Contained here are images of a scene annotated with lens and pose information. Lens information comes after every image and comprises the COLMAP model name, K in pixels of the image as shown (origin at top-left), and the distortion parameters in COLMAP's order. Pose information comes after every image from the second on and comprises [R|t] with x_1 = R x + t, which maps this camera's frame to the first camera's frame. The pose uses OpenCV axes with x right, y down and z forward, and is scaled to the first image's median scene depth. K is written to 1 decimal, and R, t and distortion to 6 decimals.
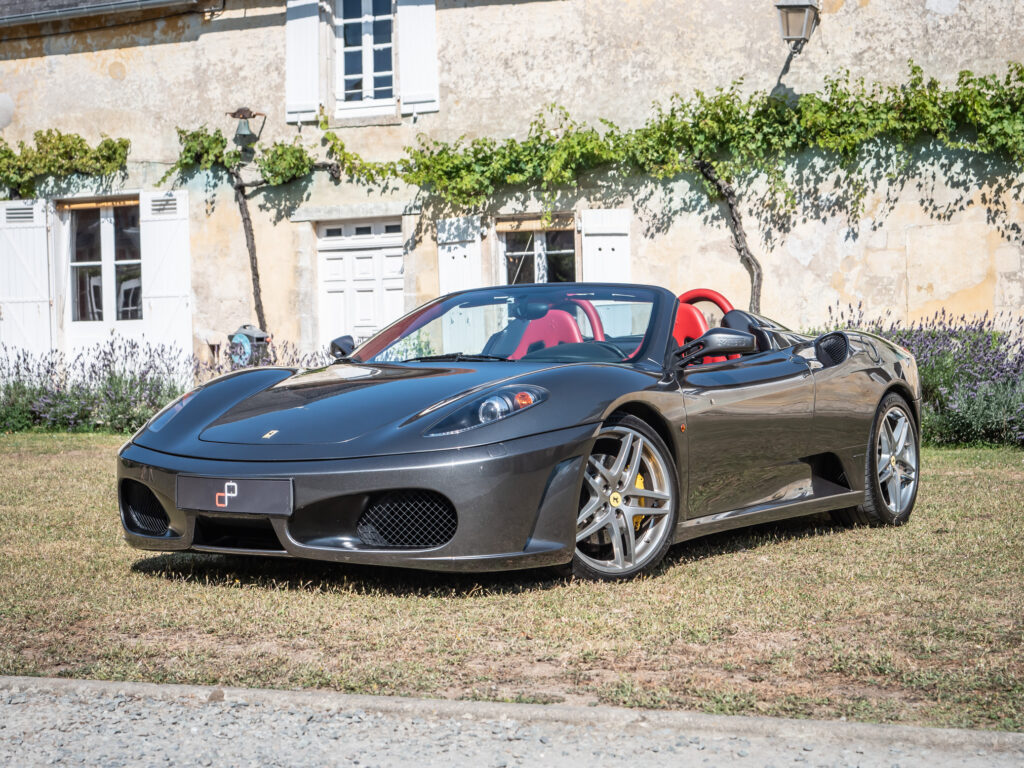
lens RADIAL K [[1721.2, 0, 512.0], [0, 1721.2, 384.0], [0, 0, 1]] dist [0.020028, -0.044631]
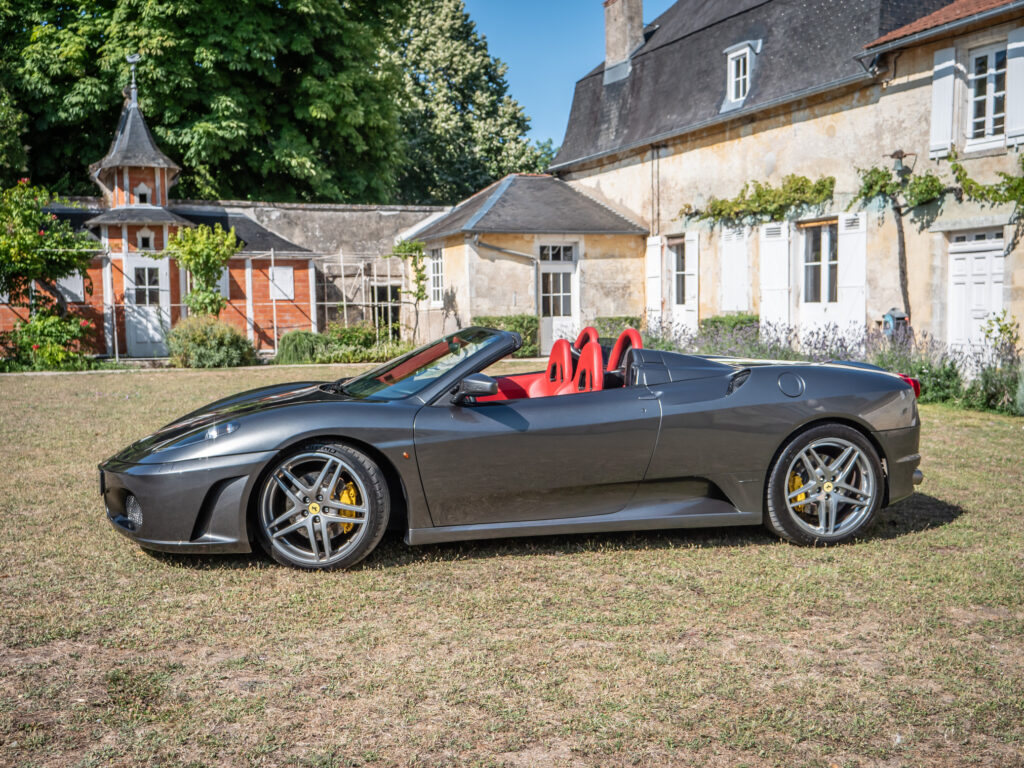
lens RADIAL K [[1087.6, 0, 512.0], [0, 1087.6, 384.0], [0, 0, 1]] dist [0.003696, -0.001005]
pose [[0.751205, 0.056425, -0.657653, 0.204645], [-0.019358, 0.997794, 0.063497, -0.023740], [0.659785, -0.034969, 0.750640, 0.139468]]
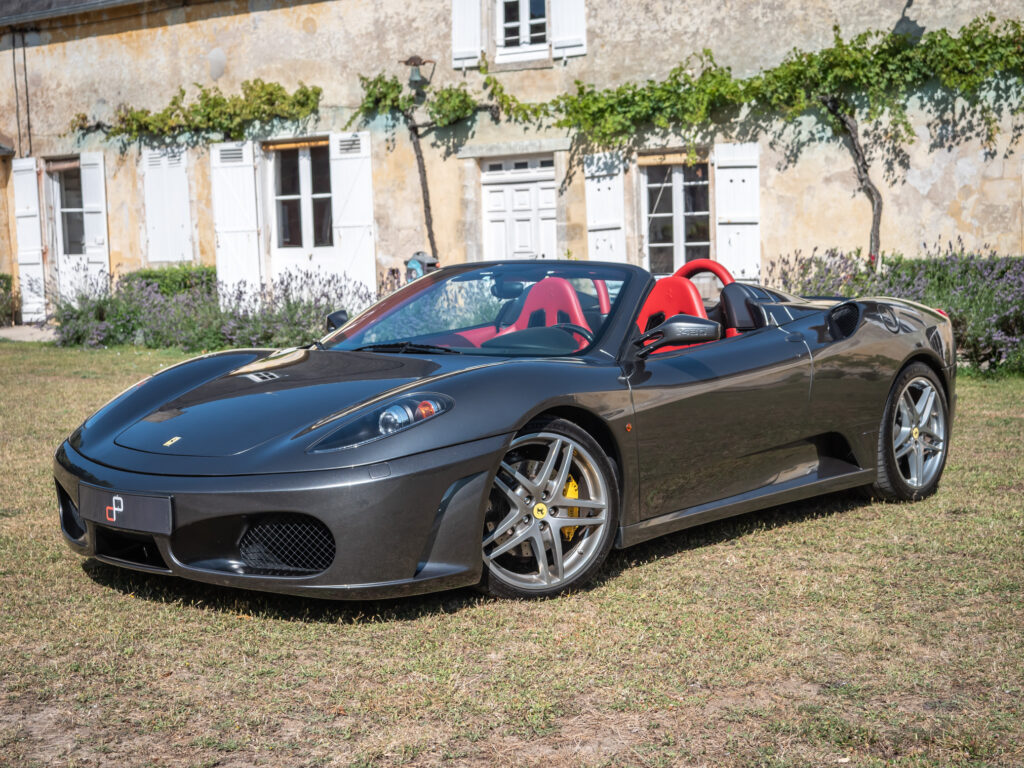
lens RADIAL K [[1461.7, 0, 512.0], [0, 1461.7, 384.0], [0, 0, 1]] dist [0.008968, 0.066181]
pose [[0.989443, 0.004688, -0.144849, 0.045915], [0.005707, 0.997441, 0.071264, -0.016635], [0.144812, -0.071338, 0.986884, 0.064434]]
